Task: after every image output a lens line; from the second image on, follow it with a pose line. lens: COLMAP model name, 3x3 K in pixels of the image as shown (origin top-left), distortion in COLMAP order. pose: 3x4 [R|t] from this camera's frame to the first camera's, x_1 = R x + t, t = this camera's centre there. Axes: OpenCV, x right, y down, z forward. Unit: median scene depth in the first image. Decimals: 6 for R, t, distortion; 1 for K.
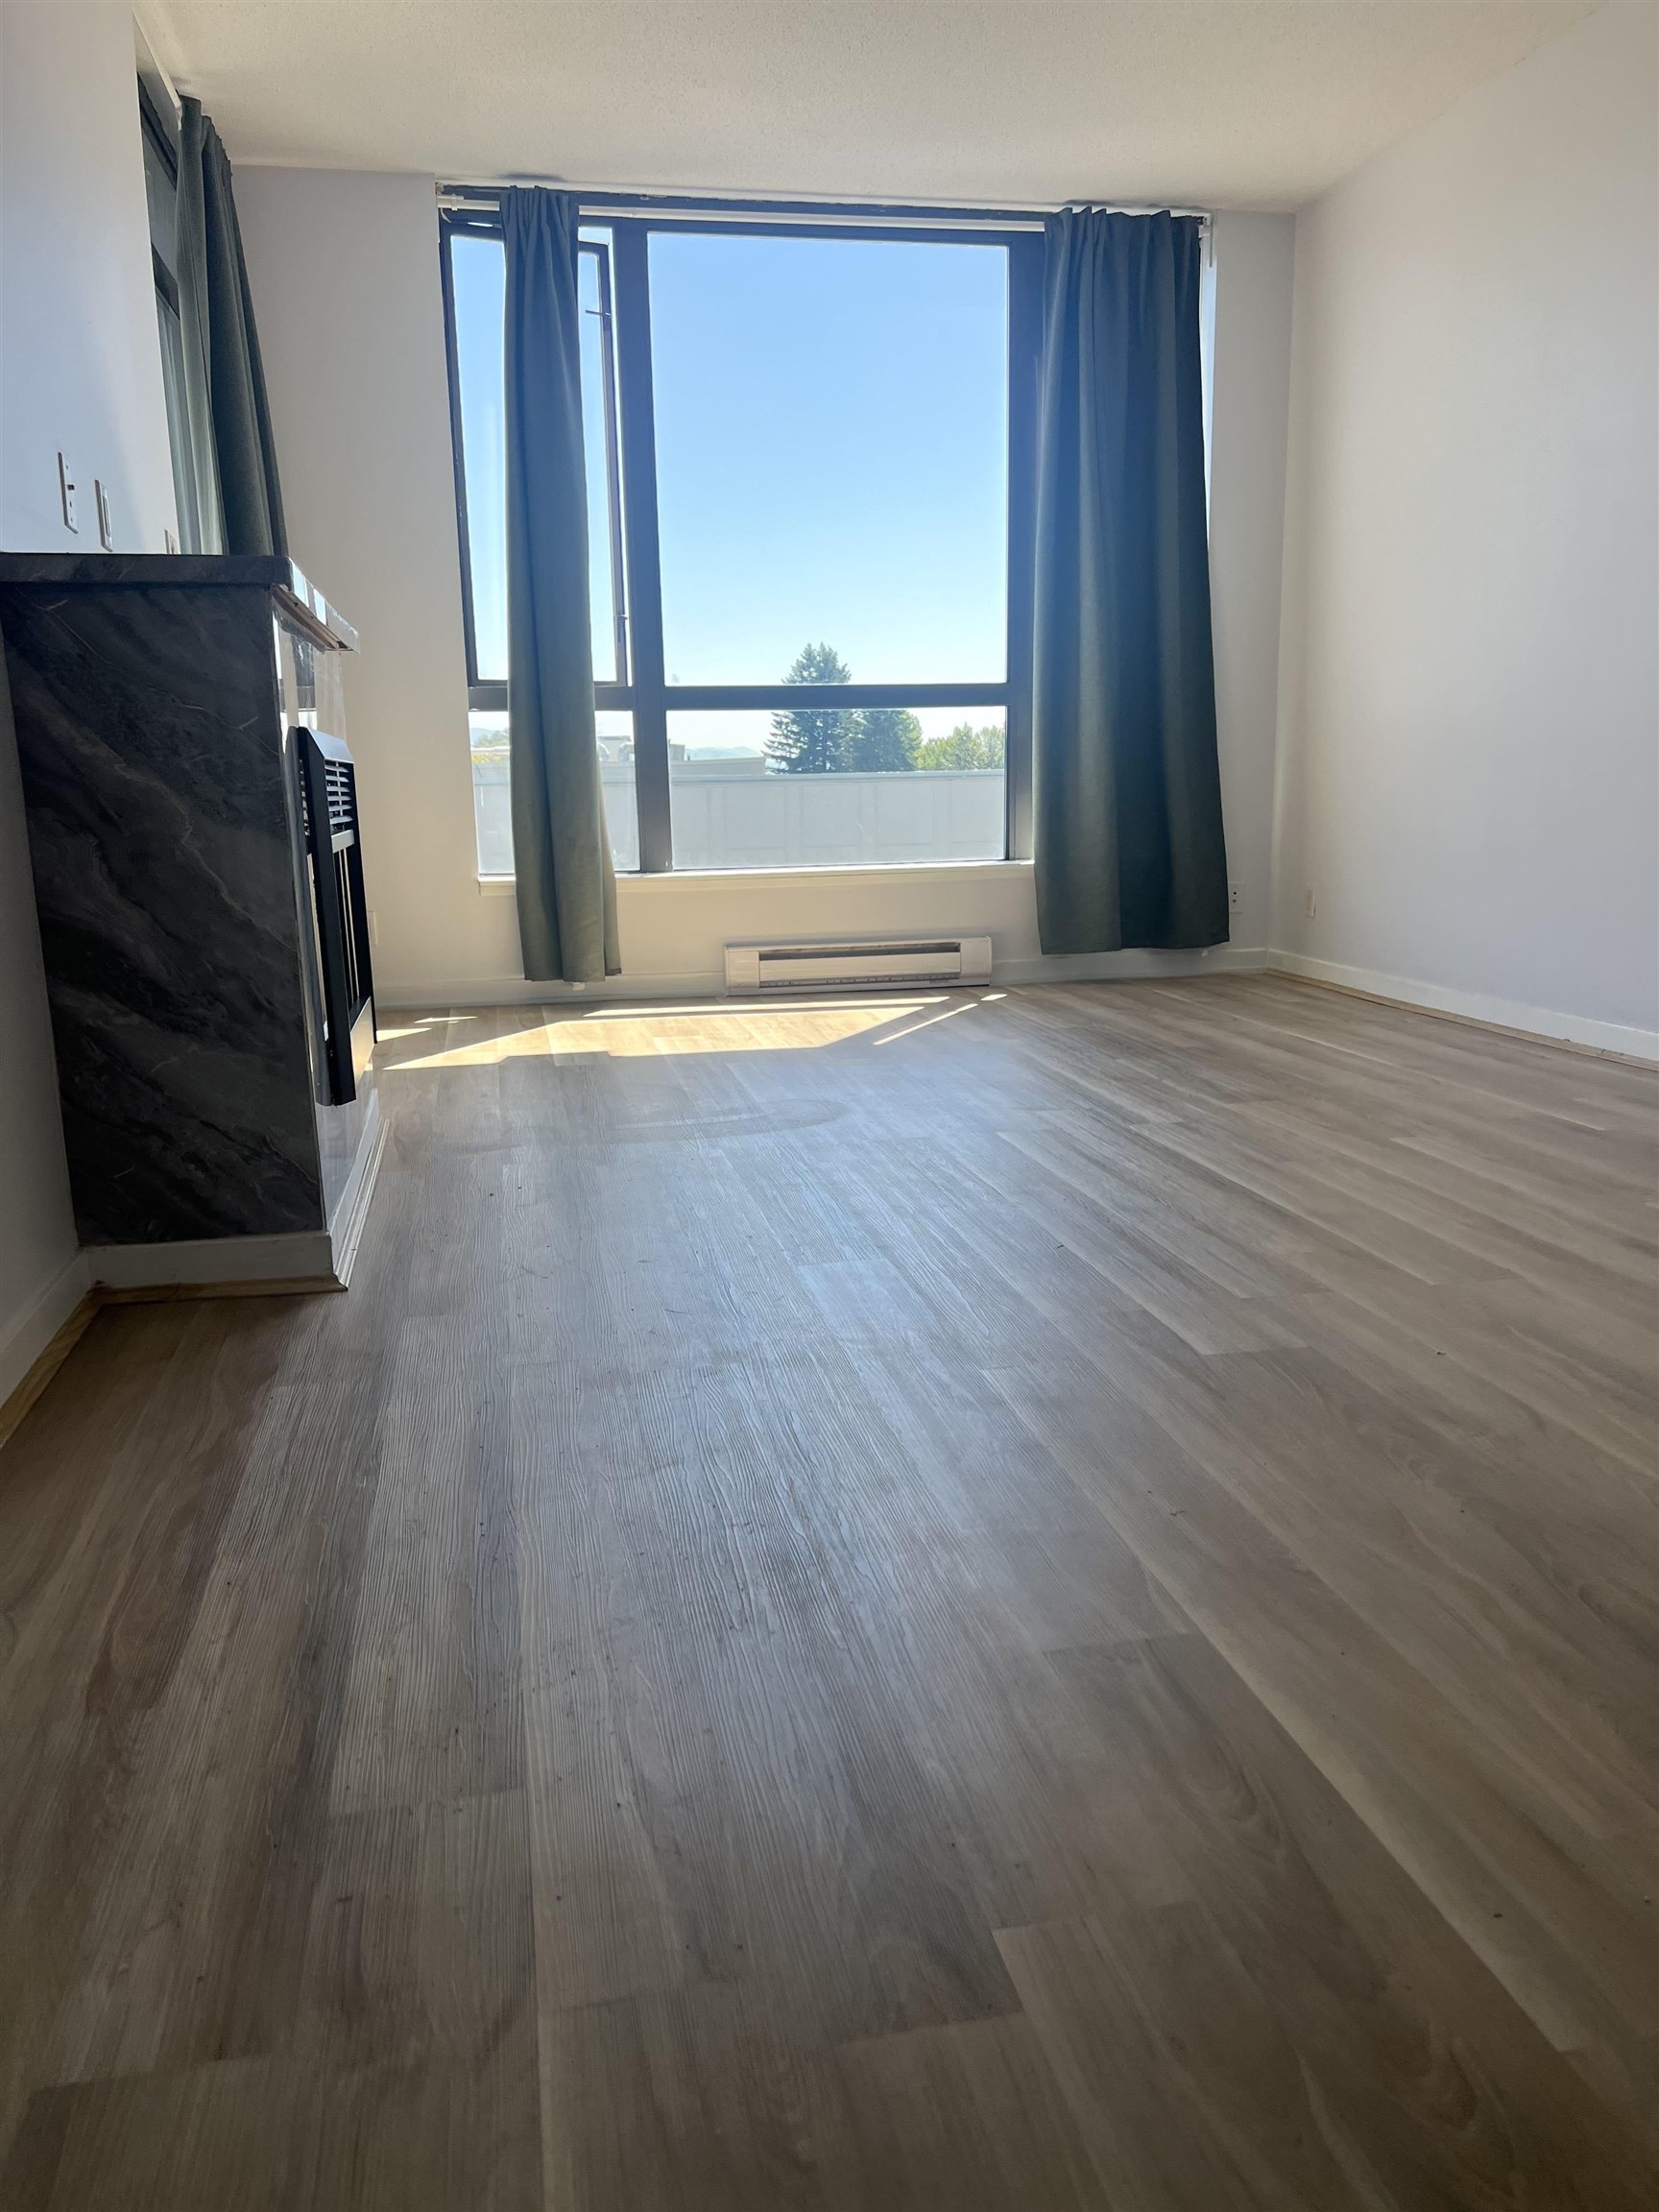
lens RADIAL K [[1665.3, 0, 829.5], [0, 1665.3, 1106.0], [0, 0, 1]] dist [0.109505, -0.164671]
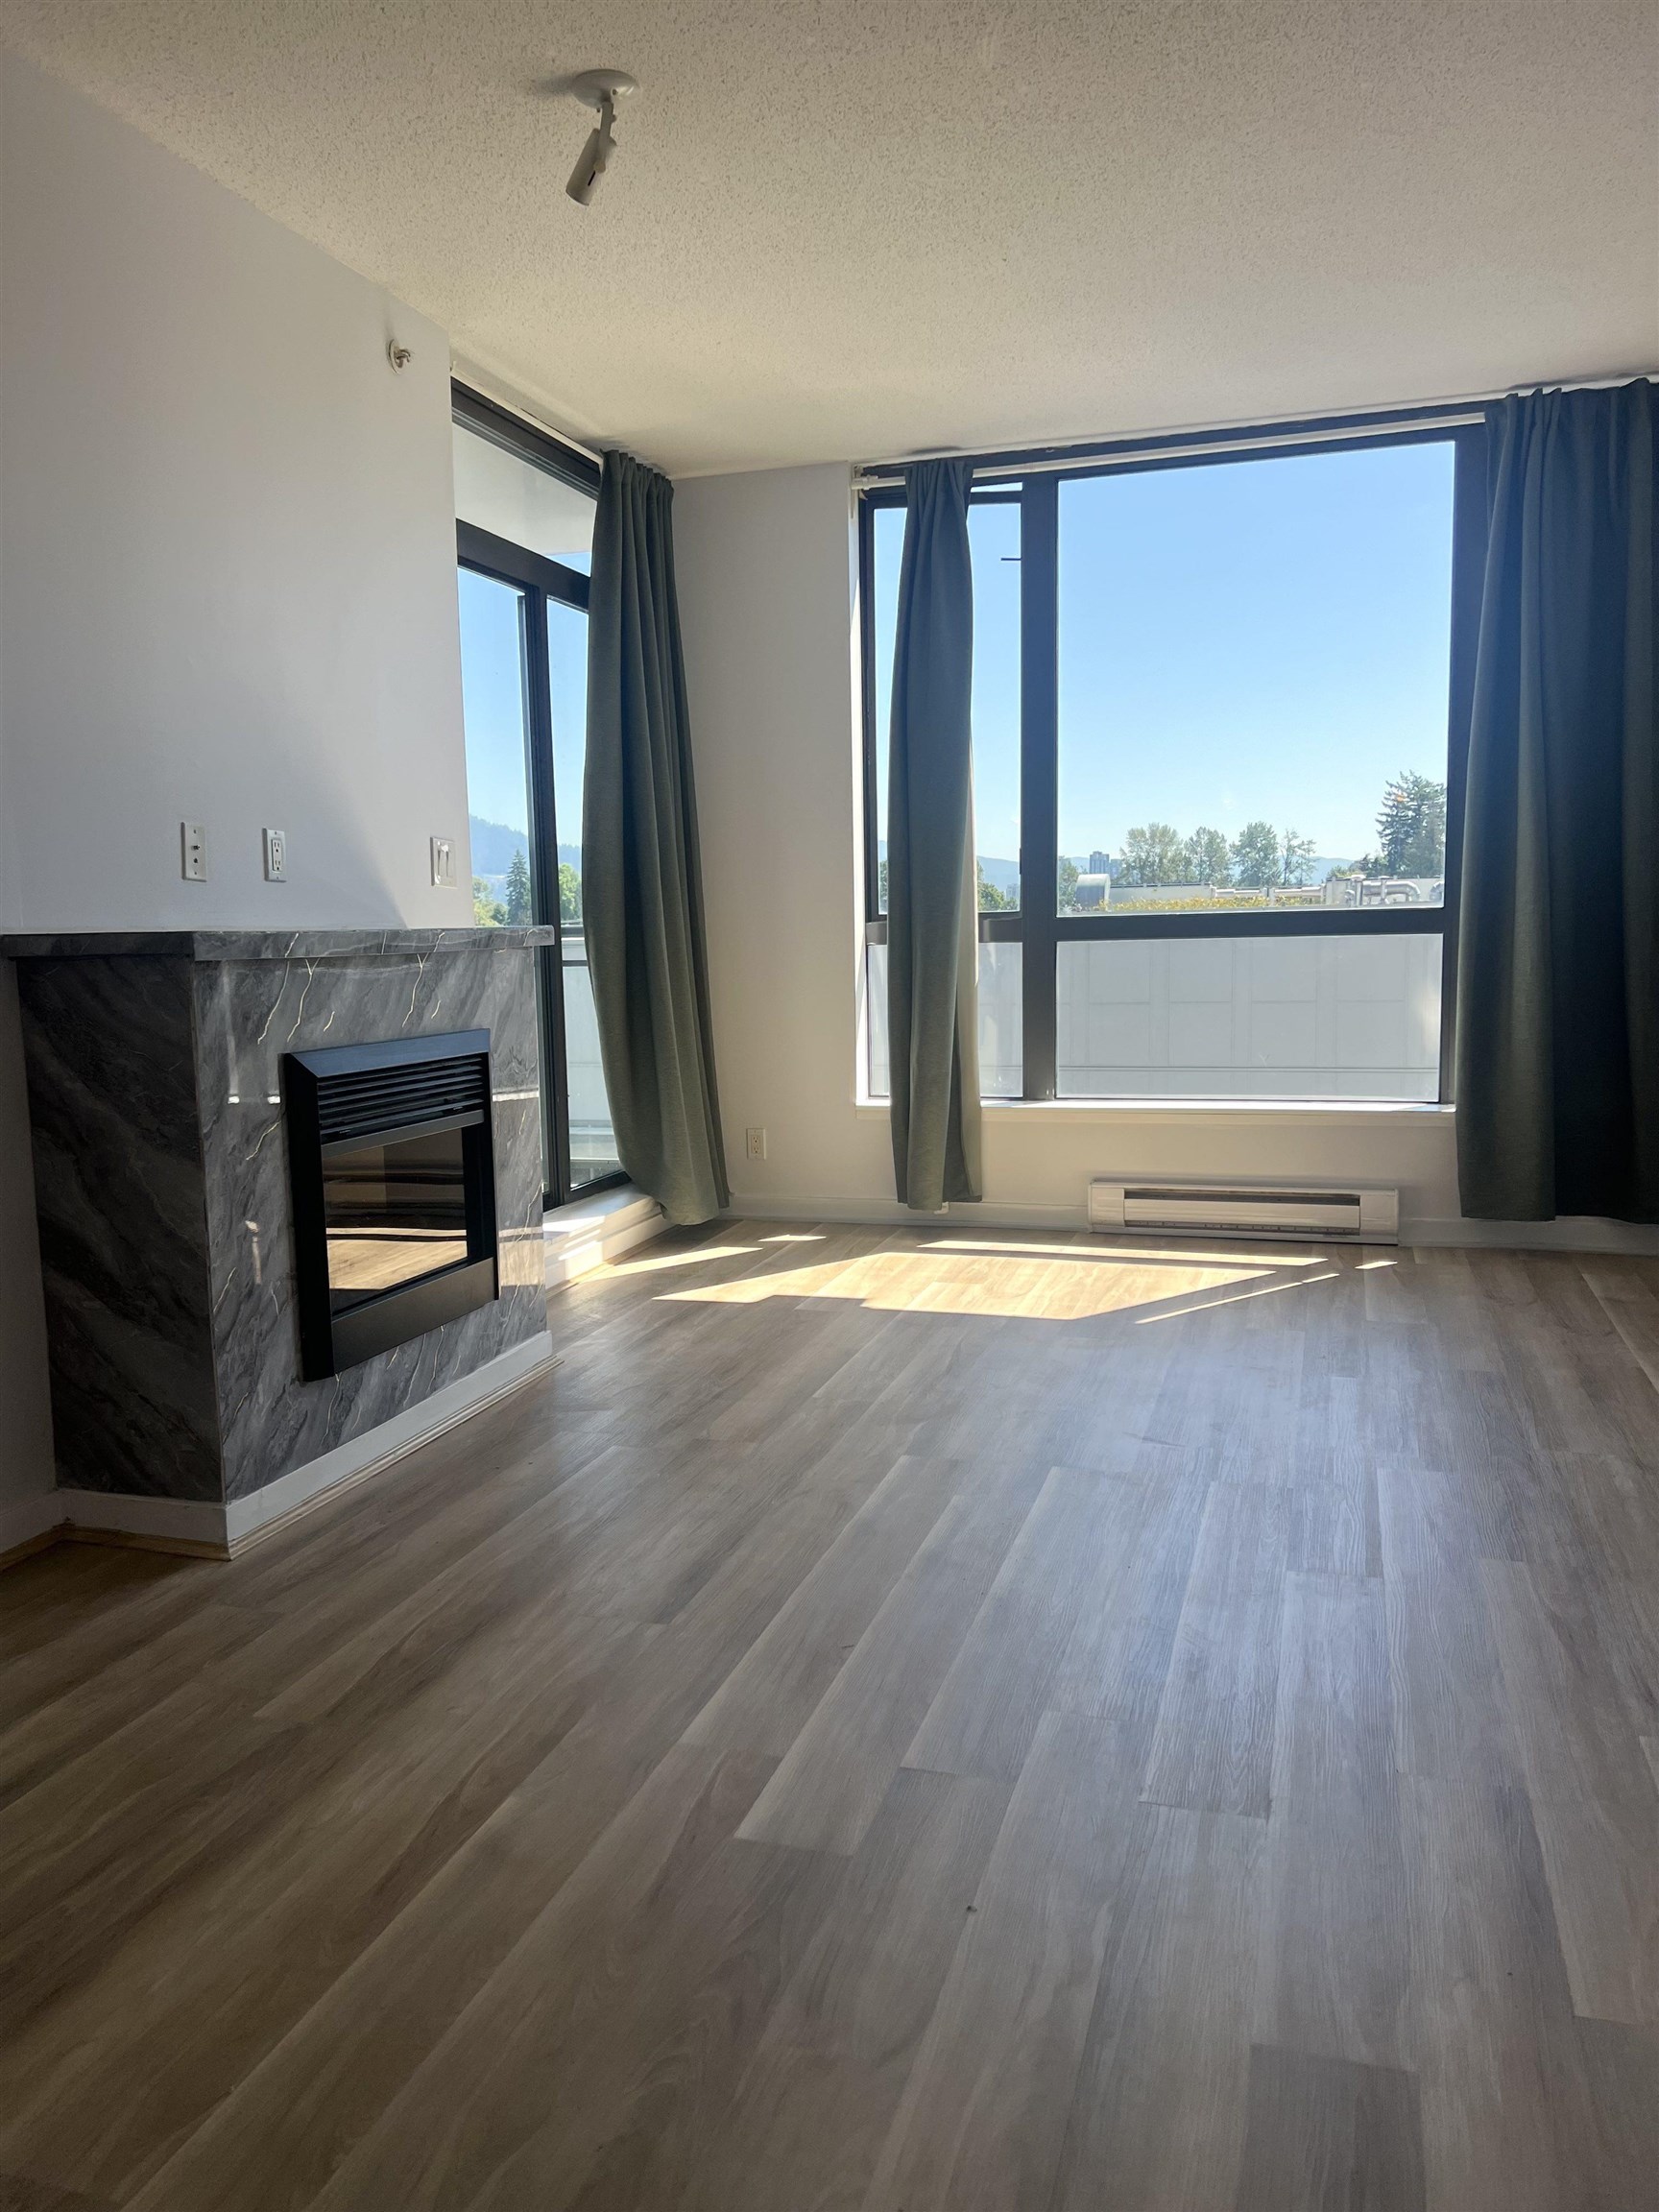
lens RADIAL K [[1665.3, 0, 829.5], [0, 1665.3, 1106.0], [0, 0, 1]] dist [0.109505, -0.164671]
pose [[0.879147, 0.055066, -0.473358, 0.369579], [-0.089925, 0.994626, -0.051309, -0.108189], [0.467989, 0.087675, 0.879374, 0.109693]]
